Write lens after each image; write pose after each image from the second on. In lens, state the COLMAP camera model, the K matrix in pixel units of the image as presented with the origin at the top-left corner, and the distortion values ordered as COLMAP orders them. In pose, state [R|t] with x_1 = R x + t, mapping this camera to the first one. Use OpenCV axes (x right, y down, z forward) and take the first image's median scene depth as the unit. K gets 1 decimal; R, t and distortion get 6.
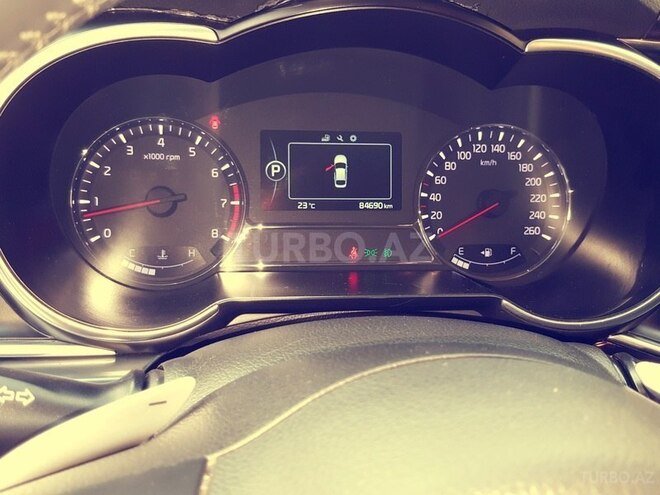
lens RADIAL K [[648.5, 0, 328.9], [0, 648.5, 247.8], [0, 0, 1]] dist [0.067330, 0.000000]
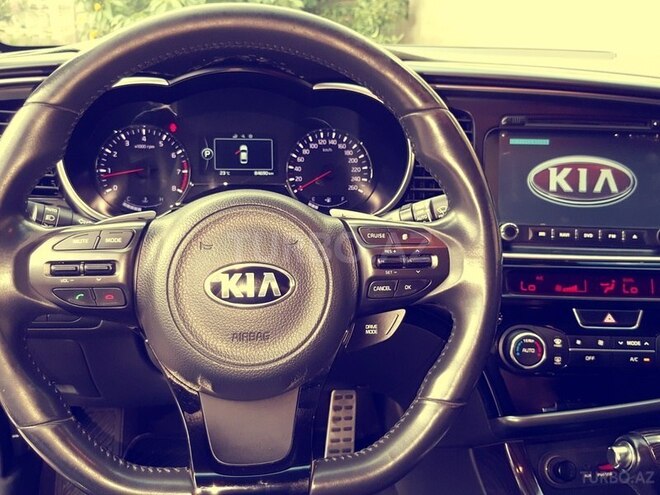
lens RADIAL K [[648.5, 0, 327.0], [0, 648.5, 260.5], [0, 0, 1]] dist [0.067330, 0.000000]
pose [[0.999842, -0.014329, 0.010520, 0.228804], [0.014687, 0.999289, -0.034727, 0.246933], [-0.010015, 0.034876, 0.999341, -0.816178]]
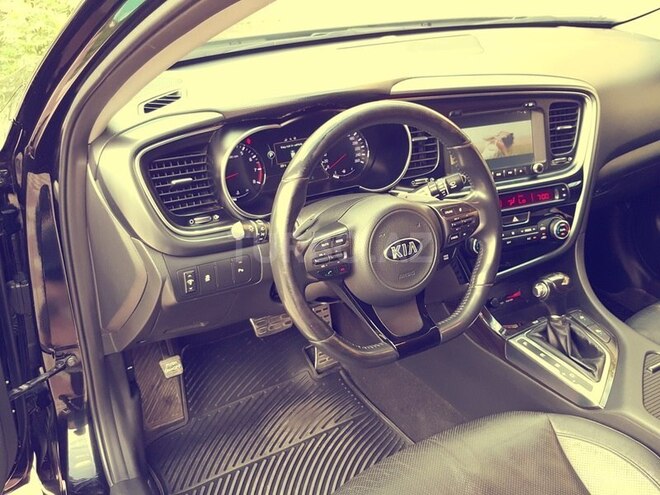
lens RADIAL K [[648.5, 0, 331.2], [0, 648.5, 245.2], [0, 0, 1]] dist [0.067330, 0.000000]
pose [[0.915792, -0.208609, 0.343231, -0.853129], [0.156854, 0.972437, 0.172519, -0.178749], [-0.369760, -0.104154, 0.923271, -1.623223]]
